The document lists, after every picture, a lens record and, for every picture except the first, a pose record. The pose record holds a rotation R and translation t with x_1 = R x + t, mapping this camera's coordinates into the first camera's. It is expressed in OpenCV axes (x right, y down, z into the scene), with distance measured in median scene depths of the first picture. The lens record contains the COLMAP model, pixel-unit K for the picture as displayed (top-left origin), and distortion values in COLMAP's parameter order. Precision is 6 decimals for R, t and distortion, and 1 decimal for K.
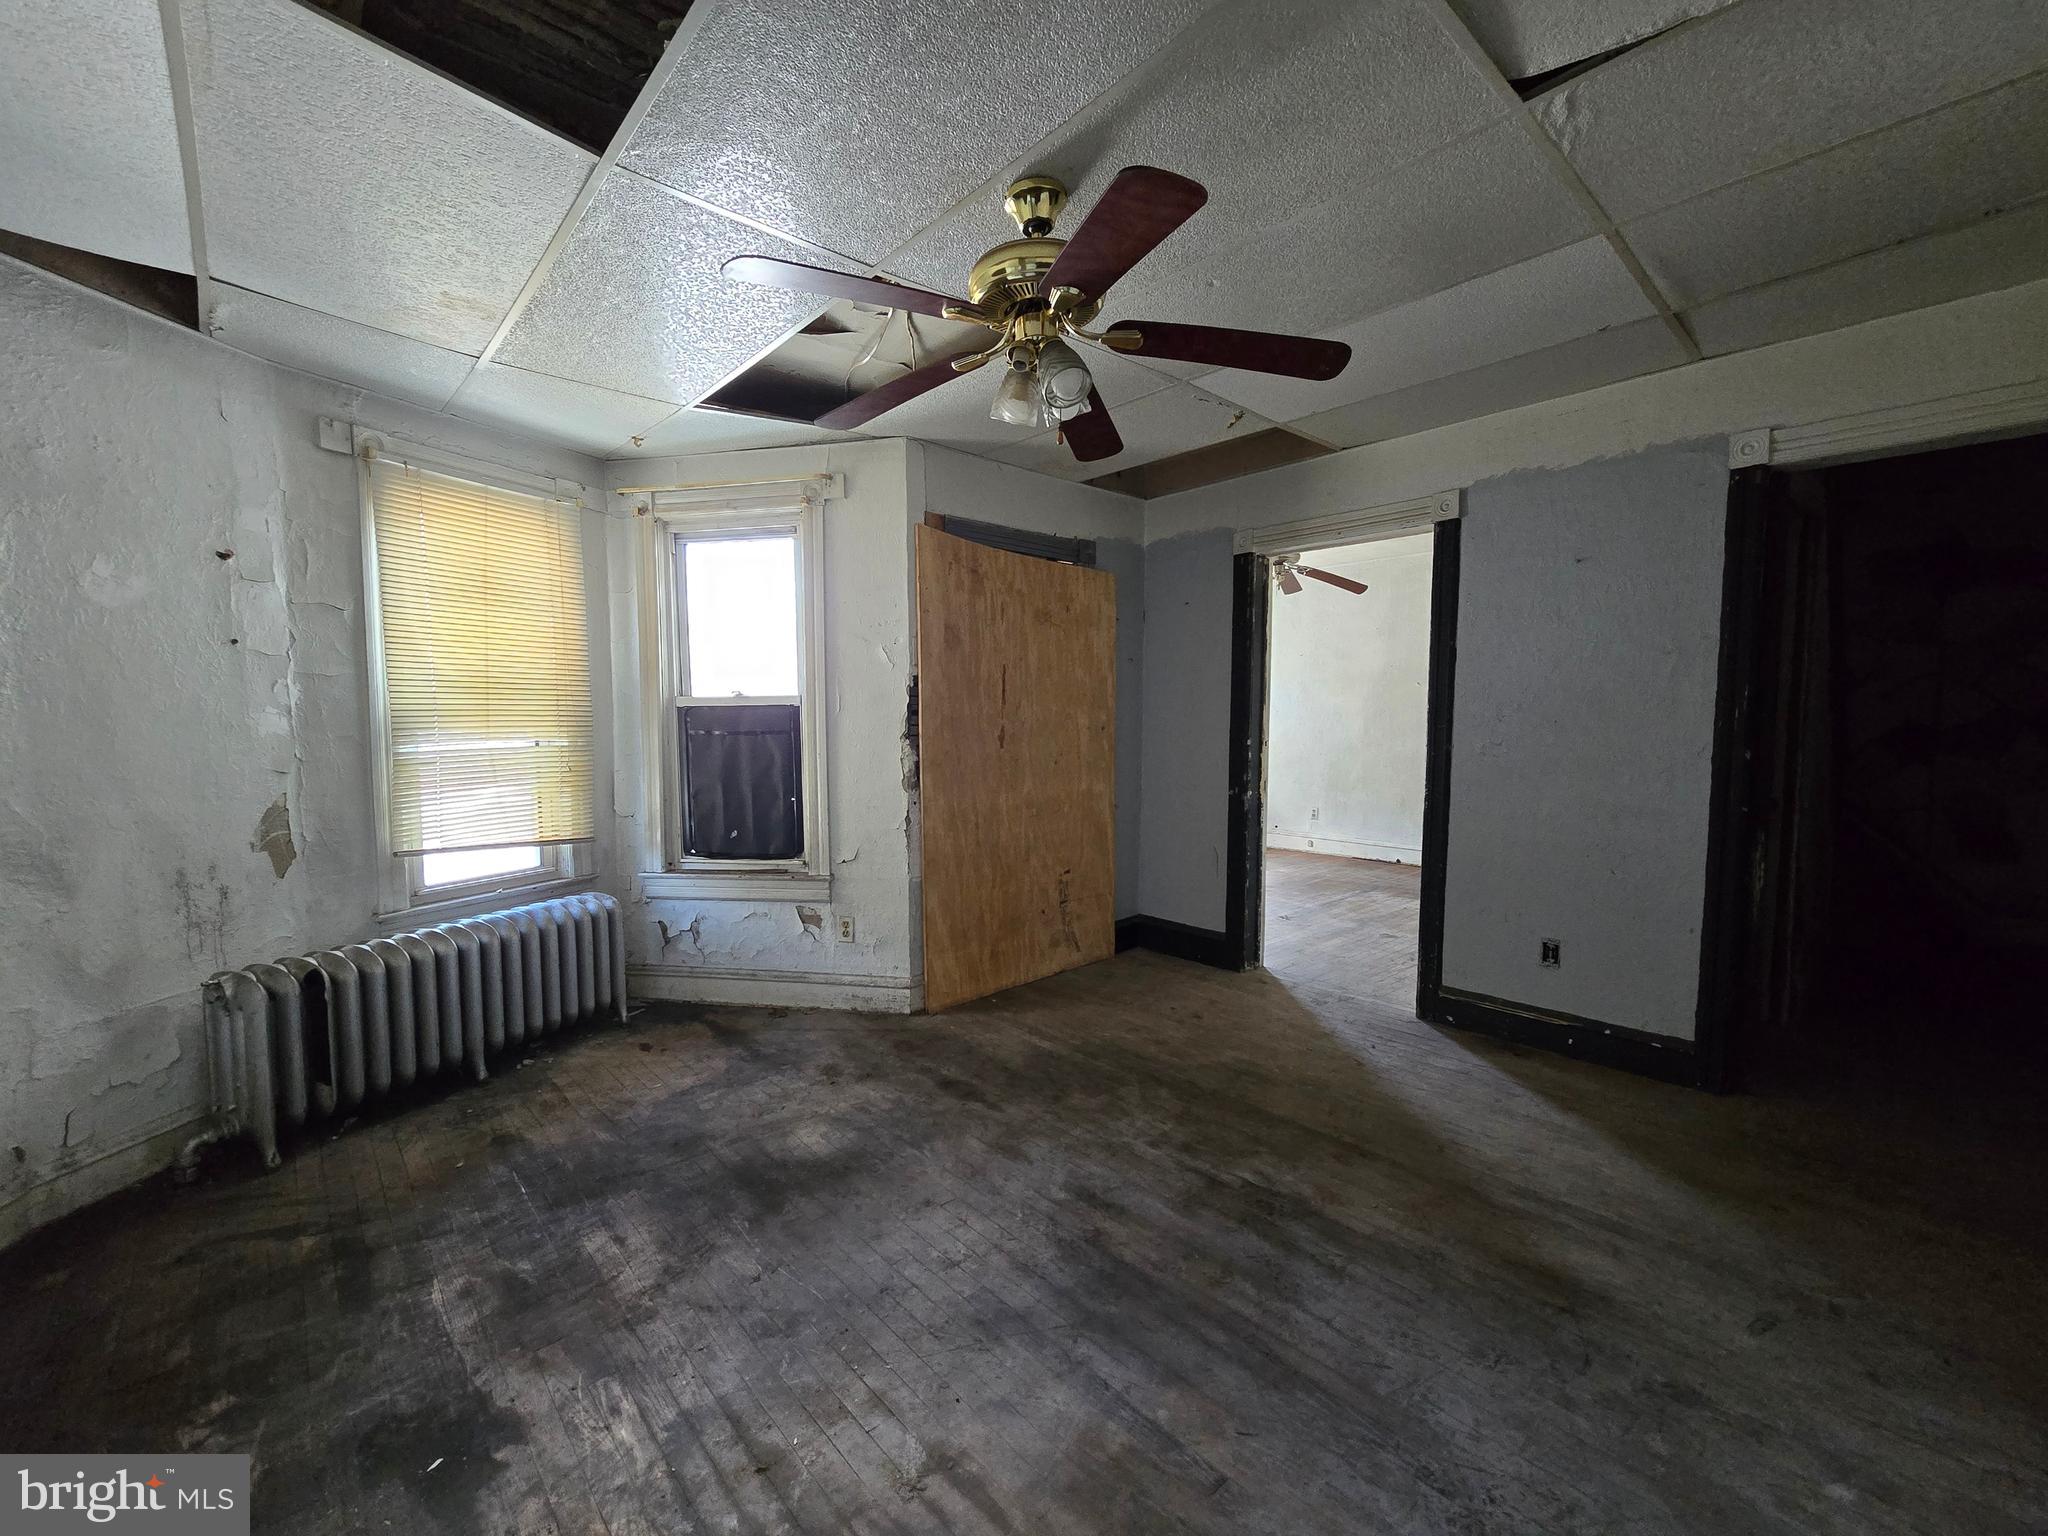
lens RADIAL K [[838.8, 0, 1018.0], [0, 838.8, 773.2], [0, 0, 1]] dist [-0.000553, -0.000344]
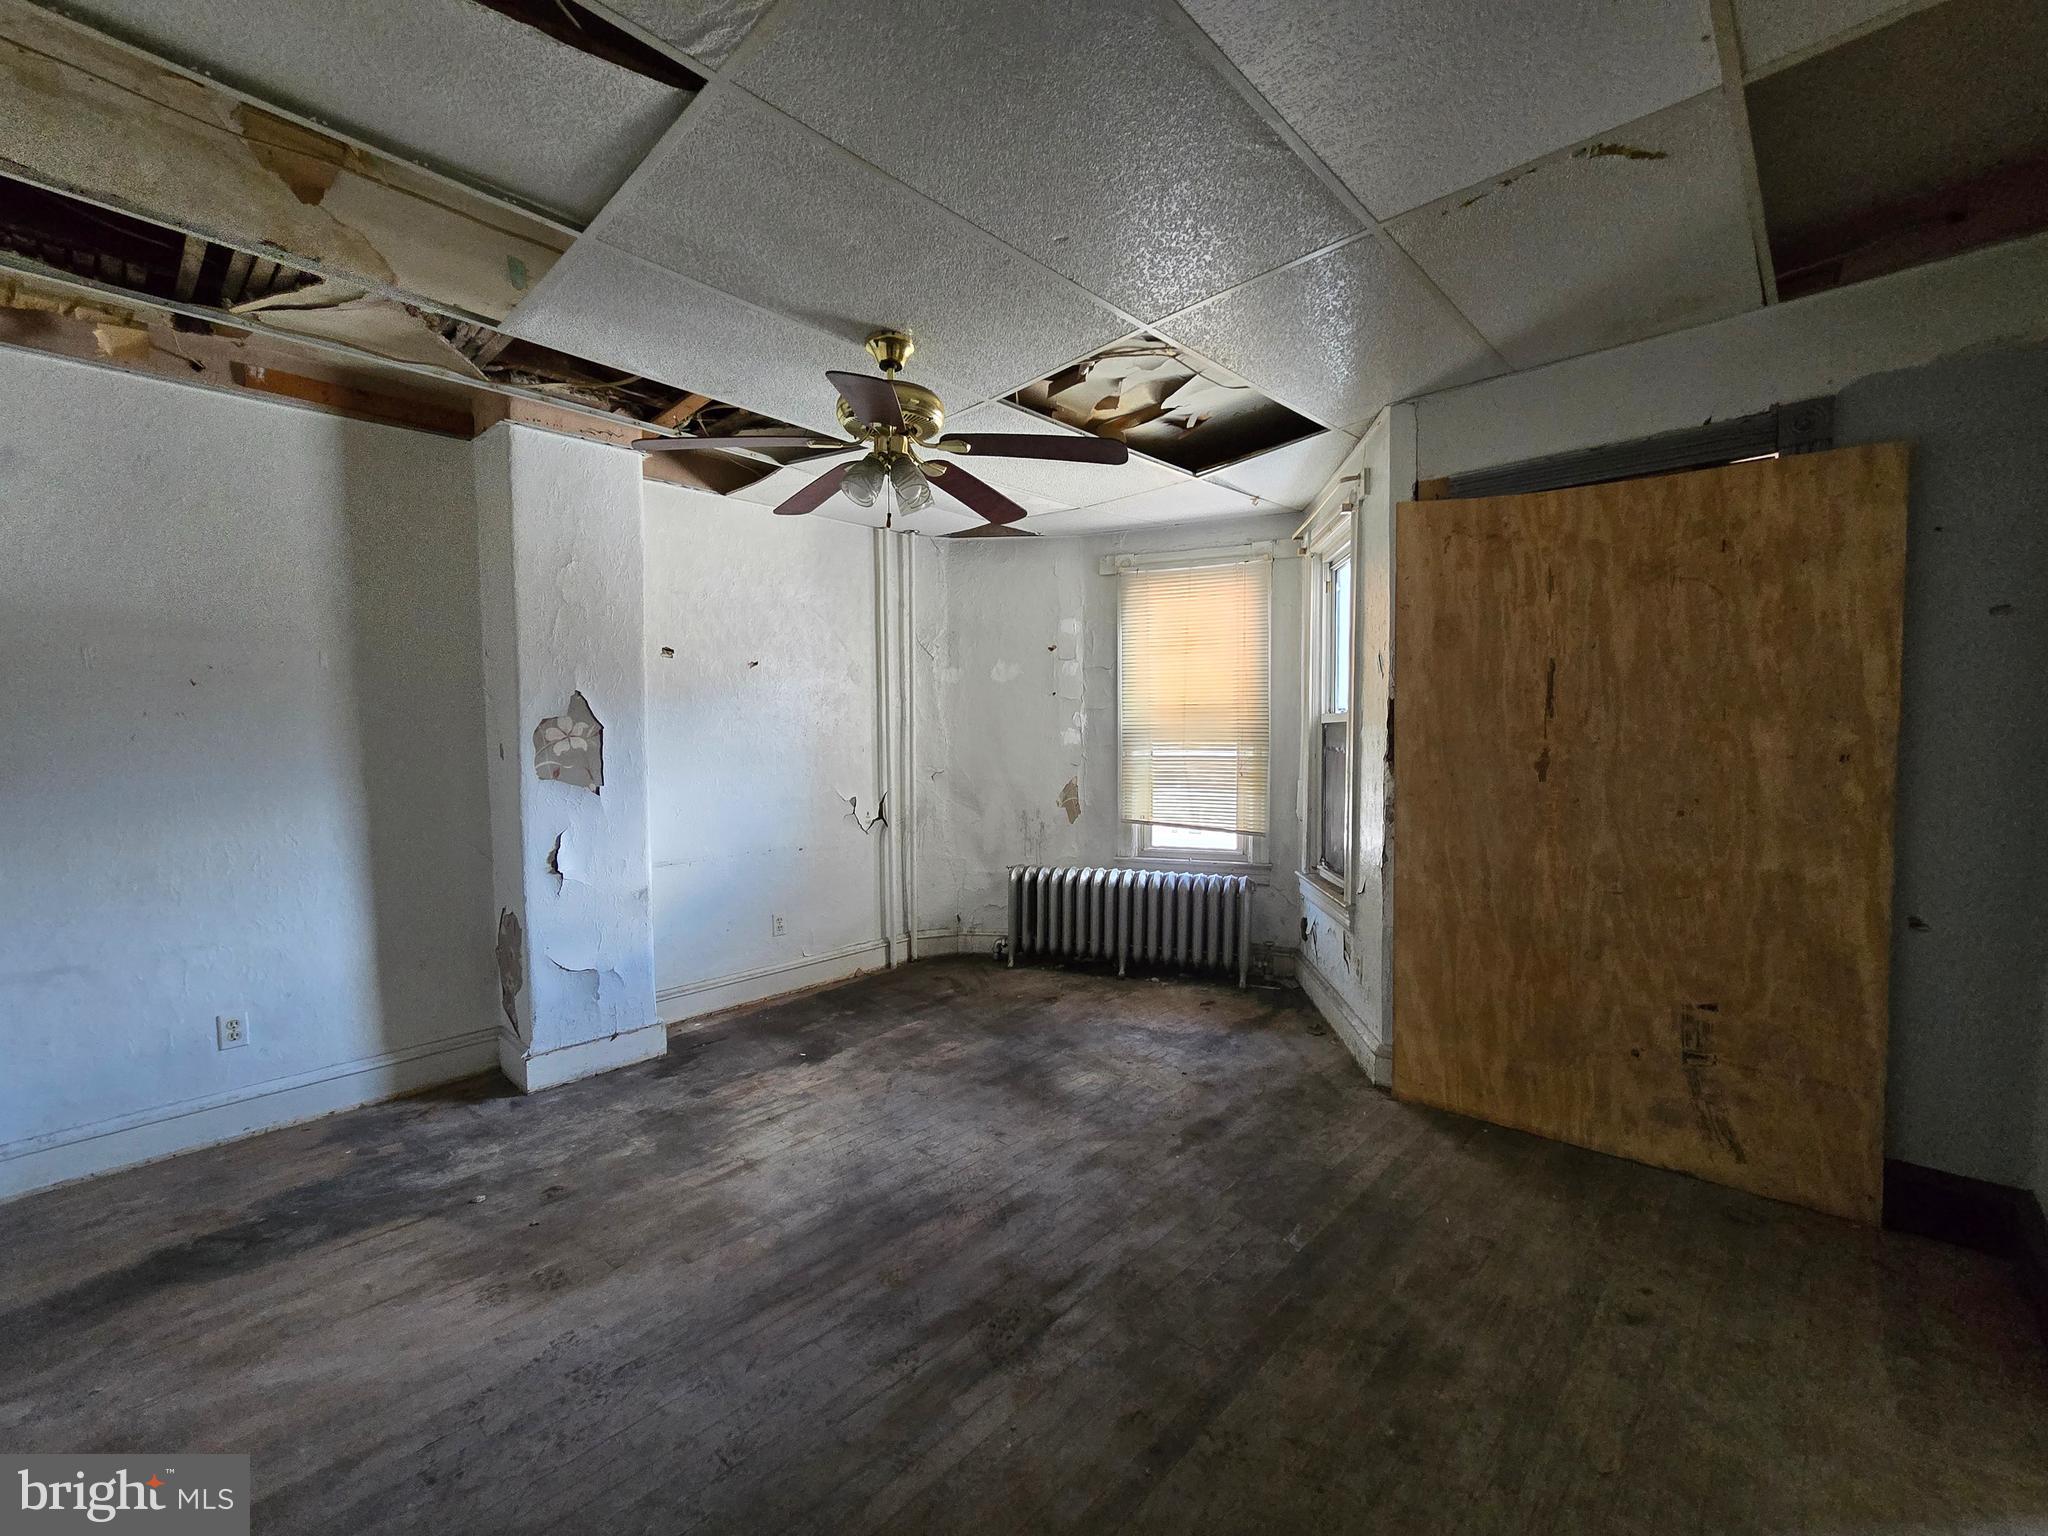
lens RADIAL K [[838.8, 0, 1014.1], [0, 838.8, 771.5], [0, 0, 1]] dist [-0.000553, -0.000344]
pose [[0.073990, 0.051300, -0.995939, 0.827149], [-0.059228, 0.997139, 0.046962, -0.058061], [0.995499, 0.055512, 0.076817, 0.680513]]
